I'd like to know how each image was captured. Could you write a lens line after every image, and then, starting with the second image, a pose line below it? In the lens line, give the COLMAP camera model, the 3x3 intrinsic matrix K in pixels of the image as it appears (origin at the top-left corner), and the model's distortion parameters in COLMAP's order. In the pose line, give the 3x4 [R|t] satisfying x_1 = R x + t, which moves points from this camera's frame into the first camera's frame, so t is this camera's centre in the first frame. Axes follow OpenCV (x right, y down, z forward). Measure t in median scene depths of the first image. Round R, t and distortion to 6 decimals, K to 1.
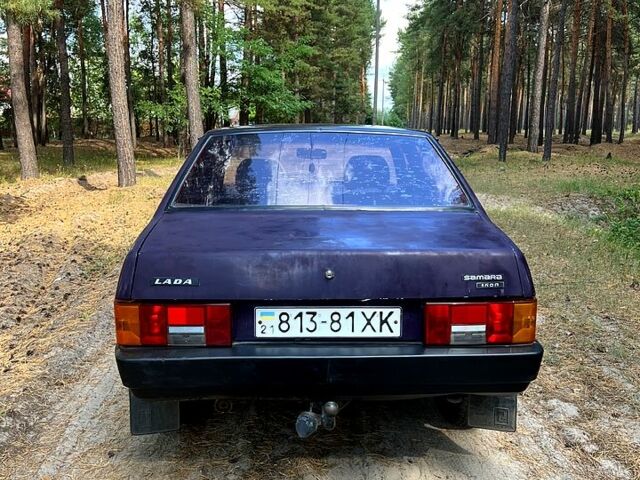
lens RADIAL K [[650.5, 0, 321.1], [0, 650.5, 238.5], [0, 0, 1]] dist [0.065730, 0.000000]
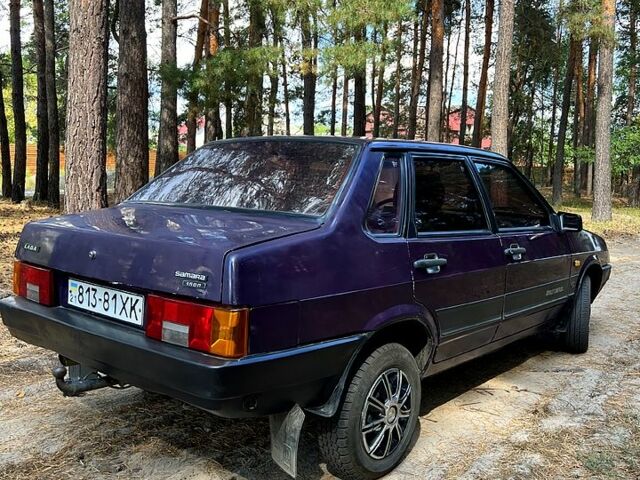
lens RADIAL K [[650.5, 0, 321.1], [0, 650.5, 239.4], [0, 0, 1]] dist [0.065730, 0.000000]
pose [[0.727187, 0.081582, -0.681574, 1.005355], [-0.130446, 0.991243, -0.020527, 0.003141], [0.673930, 0.103836, 0.731461, 0.437849]]
